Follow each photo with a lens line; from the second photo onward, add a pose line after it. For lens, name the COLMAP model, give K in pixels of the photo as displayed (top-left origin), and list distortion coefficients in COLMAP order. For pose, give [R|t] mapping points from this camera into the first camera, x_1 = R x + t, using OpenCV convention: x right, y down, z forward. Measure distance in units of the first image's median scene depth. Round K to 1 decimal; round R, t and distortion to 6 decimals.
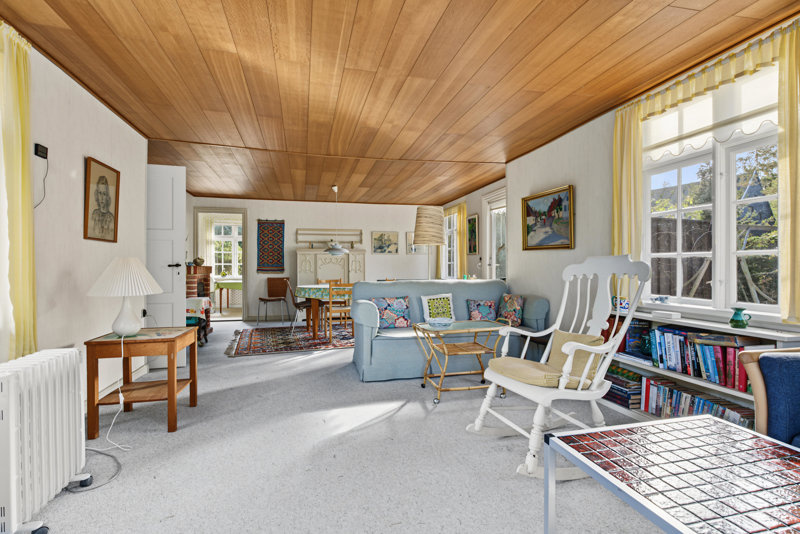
lens RADIAL K [[383.5, 0, 401.4], [0, 383.5, 266.3], [0, 0, 1]] dist [0.003544, 0.000543]
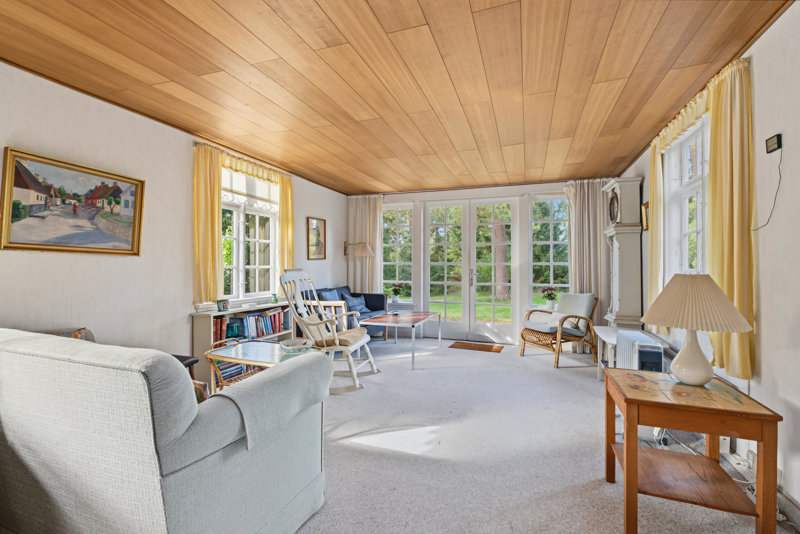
lens RADIAL K [[359.2, 0, 395.6], [0, 359.2, 262.9], [0, 0, 1]] dist [-0.008742, -0.000176]
pose [[-0.825138, 0.005856, 0.564901, -0.424990], [-0.001839, 0.999913, -0.013051, -0.020655], [-0.564928, -0.011808, -0.825055, 1.242173]]
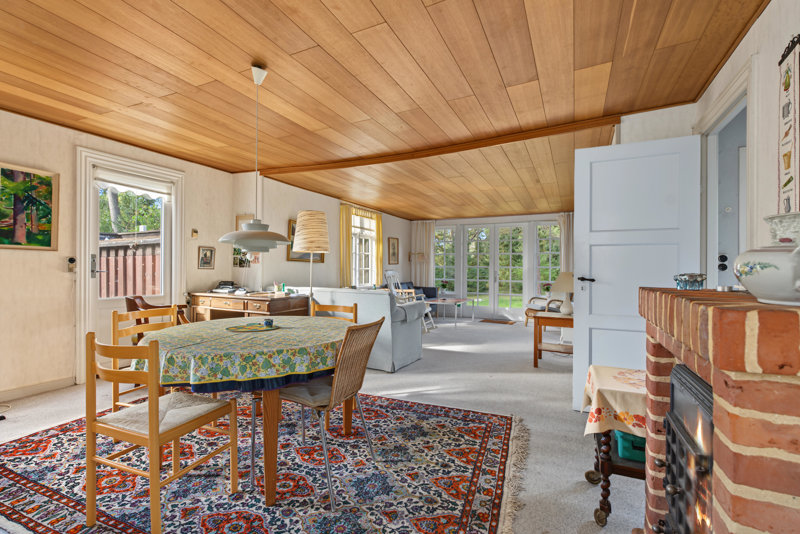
lens RADIAL K [[357.2, 0, 397.6], [0, 357.2, 269.2], [0, 0, 1]] dist [-0.001756, -0.000265]
pose [[-0.758576, -0.003686, 0.651574, -0.812769], [-0.007145, 0.999971, -0.002662, -0.015285], [-0.651545, -0.006675, -0.758580, 1.883363]]
